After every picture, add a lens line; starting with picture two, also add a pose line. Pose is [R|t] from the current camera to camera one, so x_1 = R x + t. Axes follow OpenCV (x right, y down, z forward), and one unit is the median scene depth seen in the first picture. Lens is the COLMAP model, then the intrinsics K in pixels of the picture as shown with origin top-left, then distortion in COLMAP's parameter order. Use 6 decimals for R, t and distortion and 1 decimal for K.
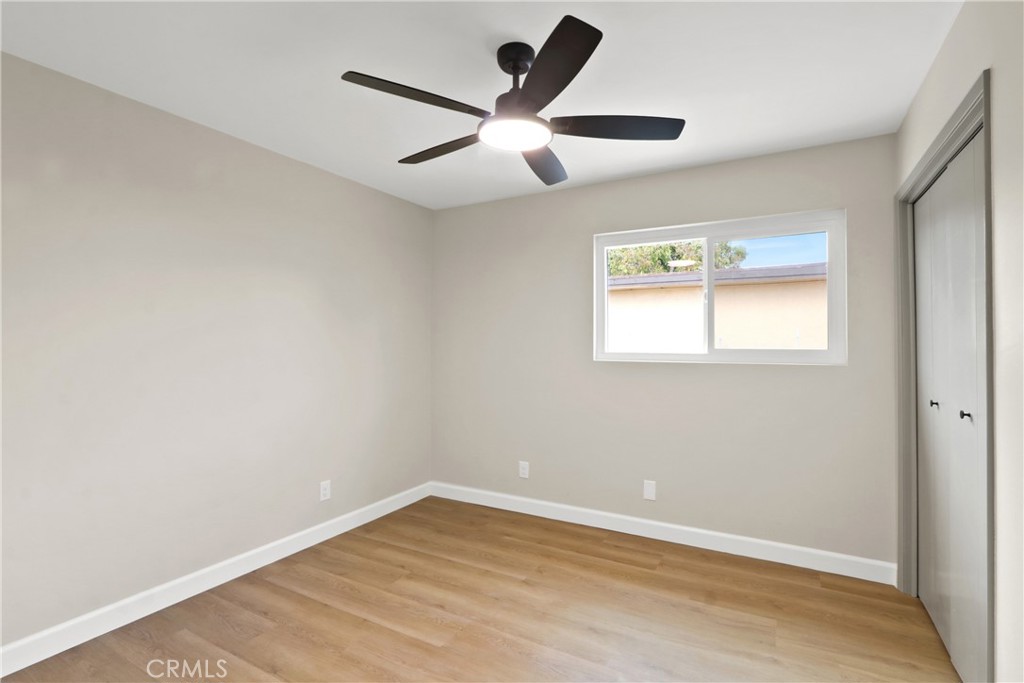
lens RADIAL K [[469.2, 0, 534.0], [0, 469.2, 338.4], [0, 0, 1]] dist [-0.002548, -0.000285]
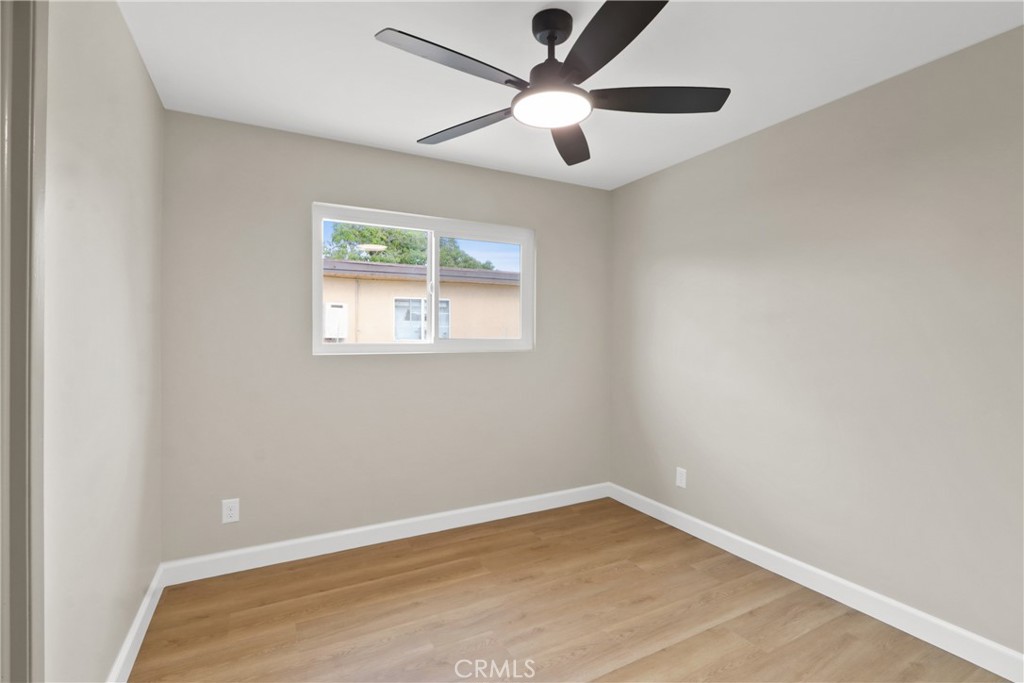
lens RADIAL K [[482.8, 0, 522.0], [0, 482.8, 337.0], [0, 0, 1]] dist [-0.002636, -0.000261]
pose [[0.551502, -0.002209, 0.834171, -0.458298], [-0.001441, 0.999992, 0.003601, 0.013891], [-0.834172, -0.003188, 0.551494, 0.276696]]
